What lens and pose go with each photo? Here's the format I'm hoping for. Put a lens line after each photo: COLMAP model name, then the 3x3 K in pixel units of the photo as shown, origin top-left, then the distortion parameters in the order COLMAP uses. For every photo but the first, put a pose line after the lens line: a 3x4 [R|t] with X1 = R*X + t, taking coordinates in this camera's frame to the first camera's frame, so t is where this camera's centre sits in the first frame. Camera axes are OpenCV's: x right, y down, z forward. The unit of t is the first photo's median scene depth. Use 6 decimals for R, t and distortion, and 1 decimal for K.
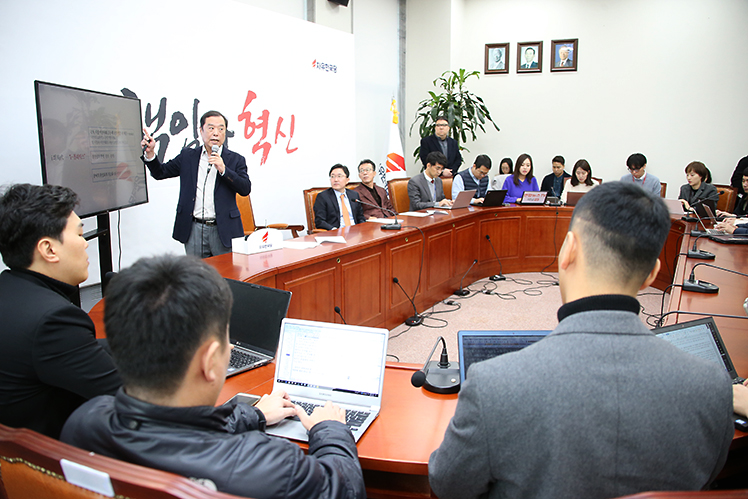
lens RADIAL K [[595.7, 0, 374.3], [0, 595.7, 249.4], [0, 0, 1]] dist [-0.166670, 0.115446]
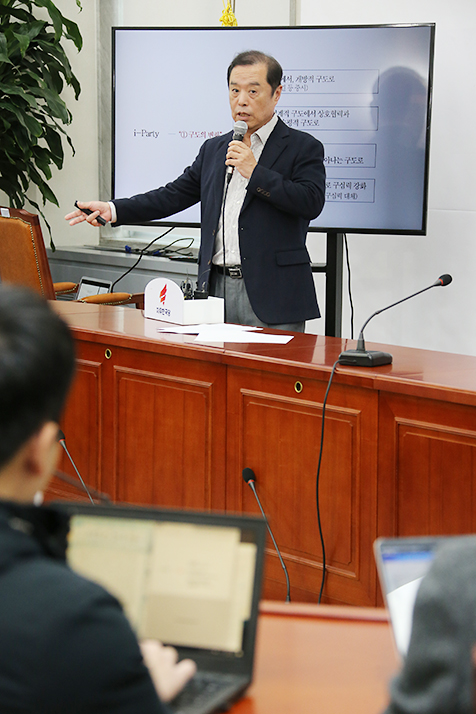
lens RADIAL K [[2004.3, 0, 238.0], [0, 2004.3, 365.4], [0, 0, 1]] dist [0.659445, -0.330551]
pose [[-0.393369, 0.104223, -0.913454, 0.974069], [-0.169818, 0.968221, 0.183602, -0.202787], [0.903561, 0.227344, -0.363169, 1.167479]]
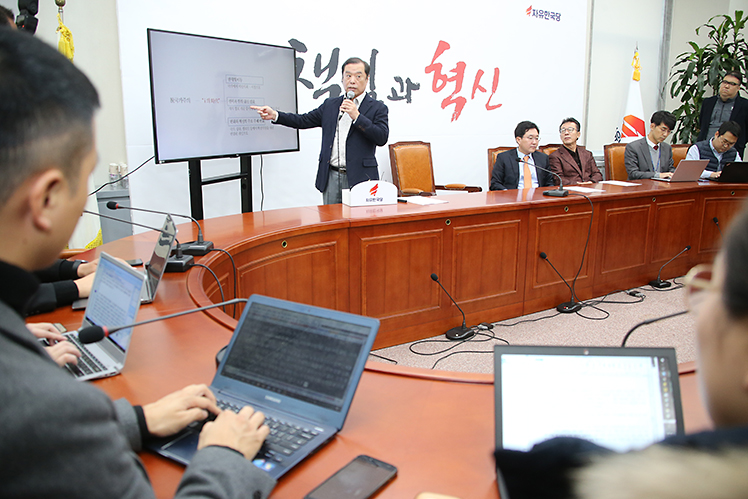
lens RADIAL K [[595.7, 0, 374.3], [0, 595.7, 249.4], [0, 0, 1]] dist [-0.166670, 0.115446]
pose [[0.868118, 0.109797, -0.484061, 0.186193], [-0.086221, 0.993759, 0.070779, 0.004238], [0.488811, -0.019708, 0.872167, 0.127391]]
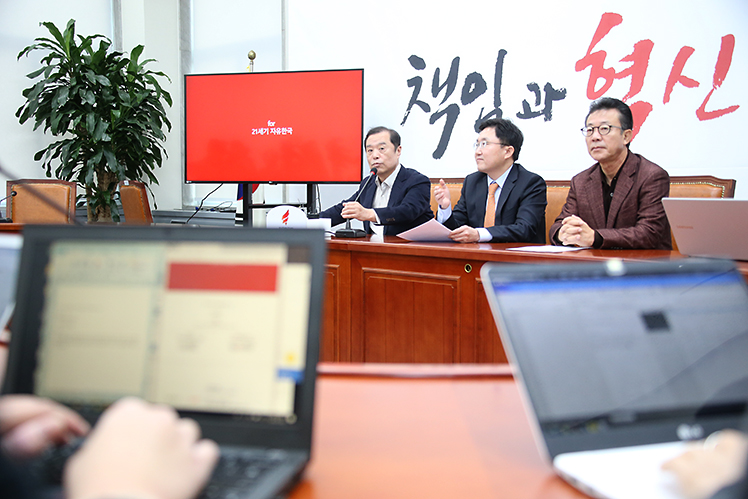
lens RADIAL K [[879.7, 0, 377.1], [0, 879.7, 252.7], [0, 0, 1]] dist [-0.007770, 0.352434]
pose [[-0.261665, 0.065606, -0.962926, 0.703236], [-0.172767, 0.978389, 0.113607, -0.104074], [0.949570, 0.196089, -0.244675, 1.062830]]
